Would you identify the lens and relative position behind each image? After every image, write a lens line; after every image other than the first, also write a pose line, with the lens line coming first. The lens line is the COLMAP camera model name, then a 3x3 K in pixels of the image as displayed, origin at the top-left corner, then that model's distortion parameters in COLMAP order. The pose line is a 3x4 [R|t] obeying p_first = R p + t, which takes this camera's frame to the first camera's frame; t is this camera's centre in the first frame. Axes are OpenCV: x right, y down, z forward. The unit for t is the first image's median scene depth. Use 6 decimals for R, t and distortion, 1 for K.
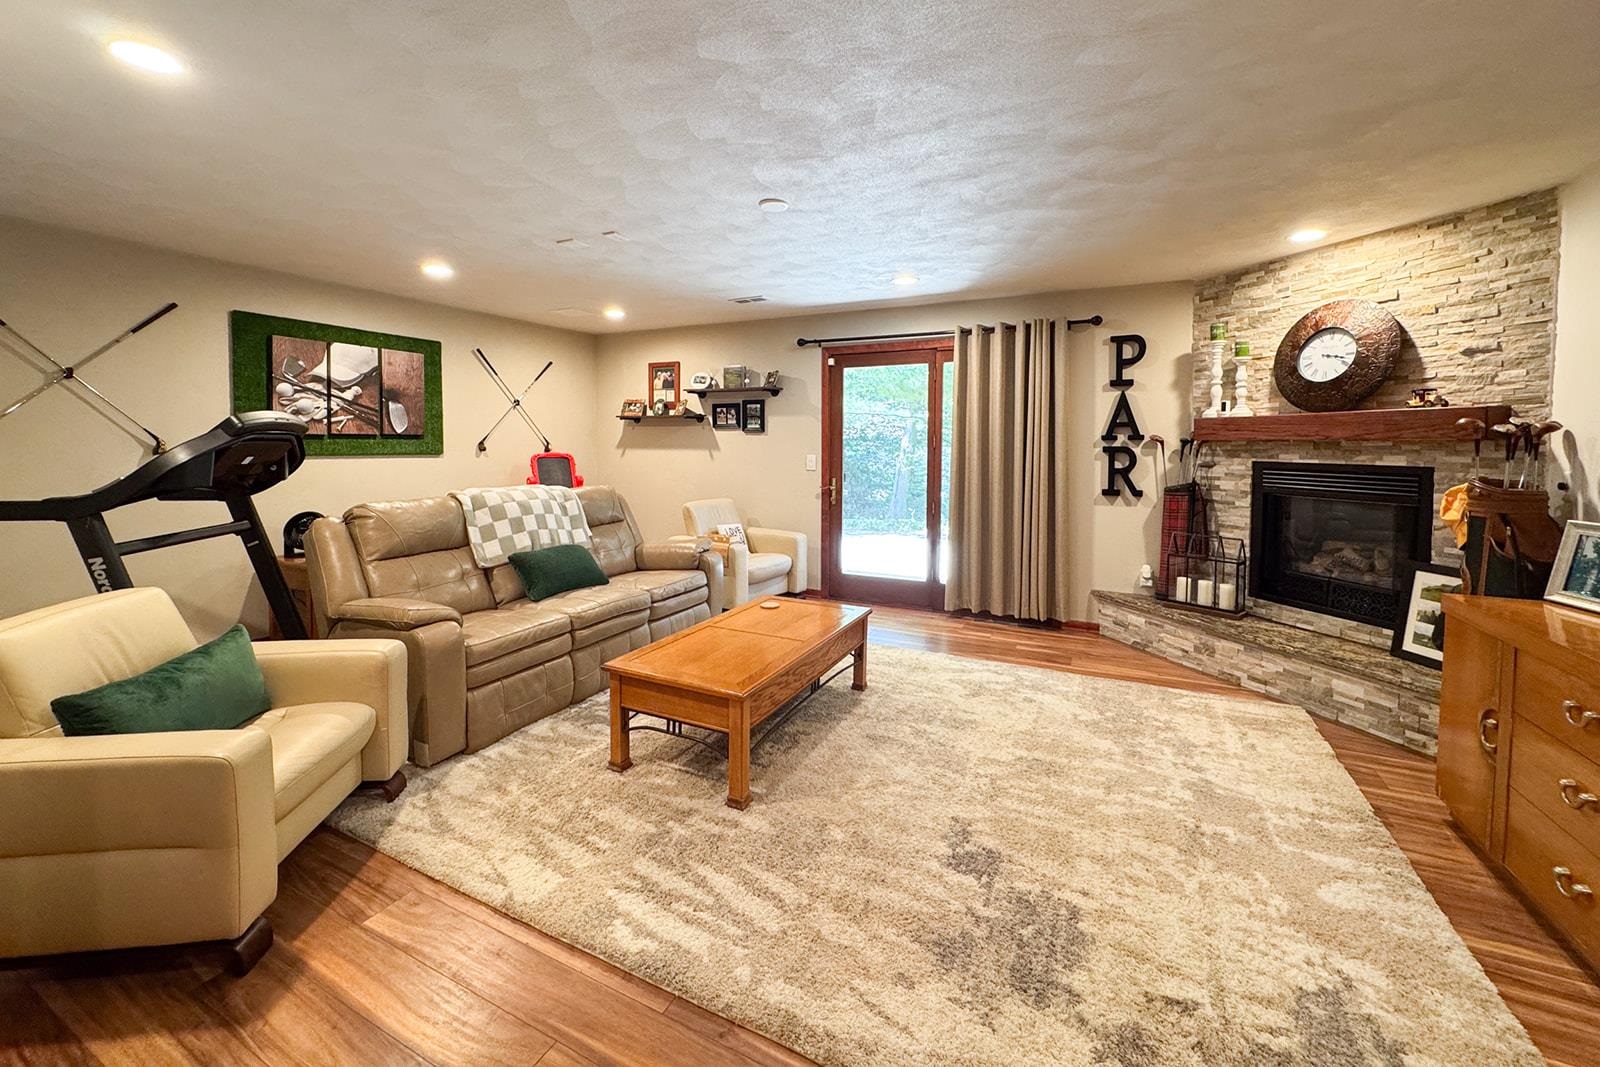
lens RADIAL K [[639.8, 0, 795.2], [0, 639.8, 457.0], [0, 0, 1]] dist [0.000317, 0.000121]
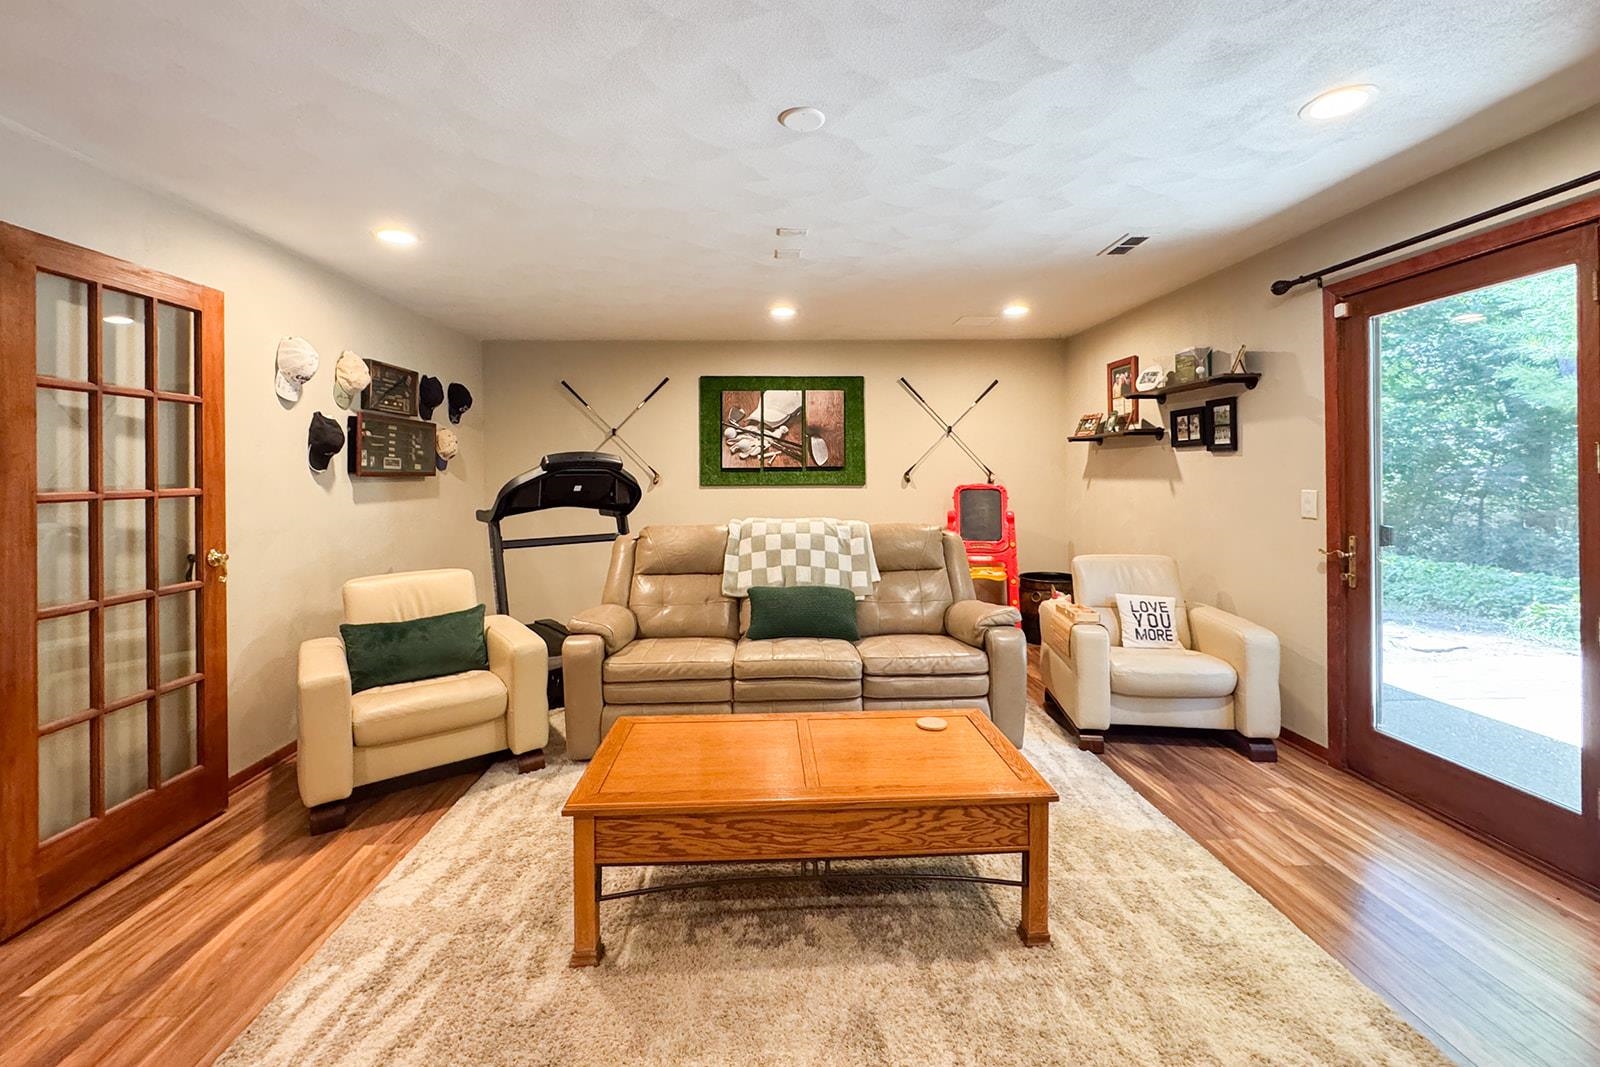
lens RADIAL K [[665.4, 0, 797.9], [0, 665.4, 468.0], [0, 0, 1]] dist [-0.001723, -0.000122]
pose [[0.490382, -0.017221, -0.871337, 0.391449], [-0.008776, 0.999656, -0.024697, -0.004805], [0.871463, 0.019758, 0.490063, 0.452508]]
